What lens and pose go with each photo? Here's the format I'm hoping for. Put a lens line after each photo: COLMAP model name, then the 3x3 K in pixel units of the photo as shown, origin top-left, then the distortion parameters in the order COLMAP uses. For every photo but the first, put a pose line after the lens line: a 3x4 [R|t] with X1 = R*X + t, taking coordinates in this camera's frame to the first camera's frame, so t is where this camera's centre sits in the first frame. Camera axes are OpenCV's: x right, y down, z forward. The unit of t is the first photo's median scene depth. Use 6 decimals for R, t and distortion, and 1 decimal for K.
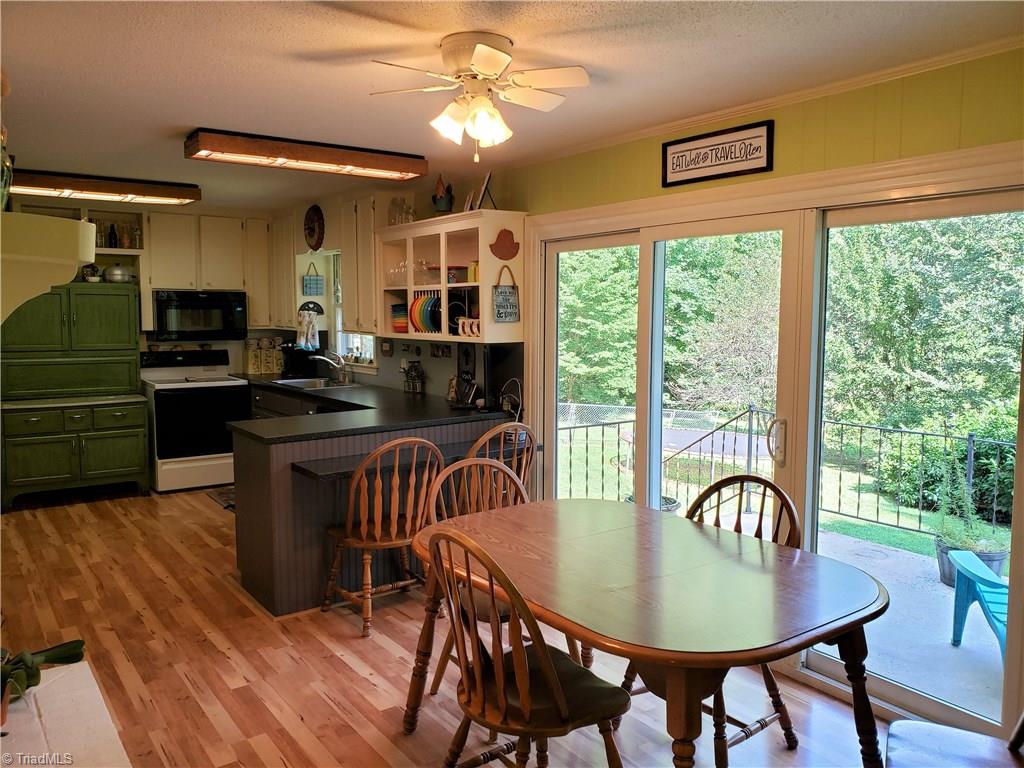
lens RADIAL K [[792.0, 0, 511.1], [0, 792.0, 380.1], [0, 0, 1]] dist [0.047139, -0.049881]
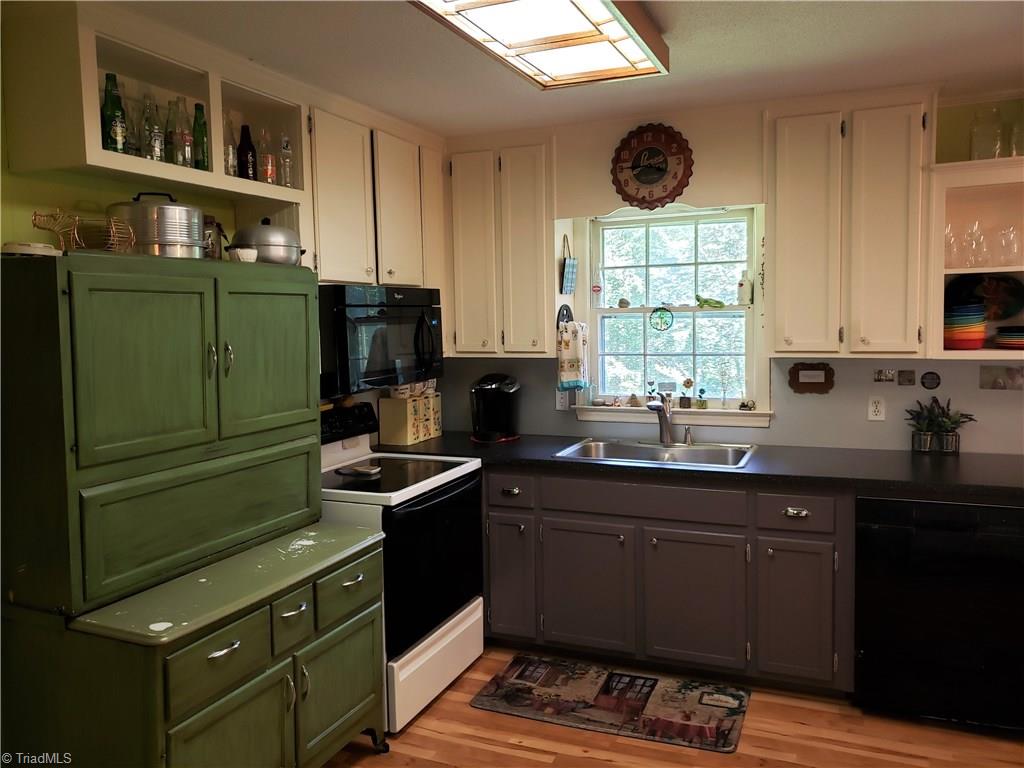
lens RADIAL K [[792.0, 0, 513.8], [0, 792.0, 381.7], [0, 0, 1]] dist [0.047139, -0.049881]
pose [[0.840083, -0.064773, 0.538577, -0.626888], [0.069005, 0.997540, 0.012335, -0.058537], [-0.538051, 0.026803, 0.842486, 0.595148]]
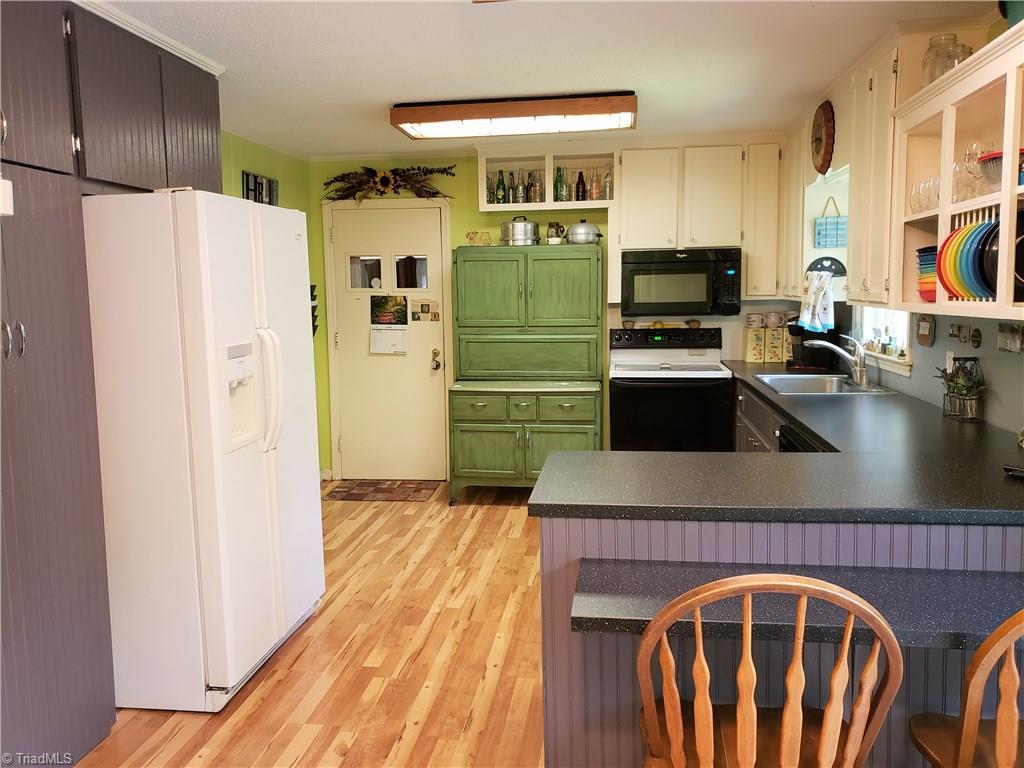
lens RADIAL K [[792.0, 0, 513.4], [0, 792.0, 372.8], [0, 0, 1]] dist [0.047139, -0.049881]
pose [[0.724354, 0.057854, -0.686997, 0.020018], [-0.042861, 0.998324, 0.038880, -0.019343], [0.688095, 0.001282, 0.725620, 0.373574]]
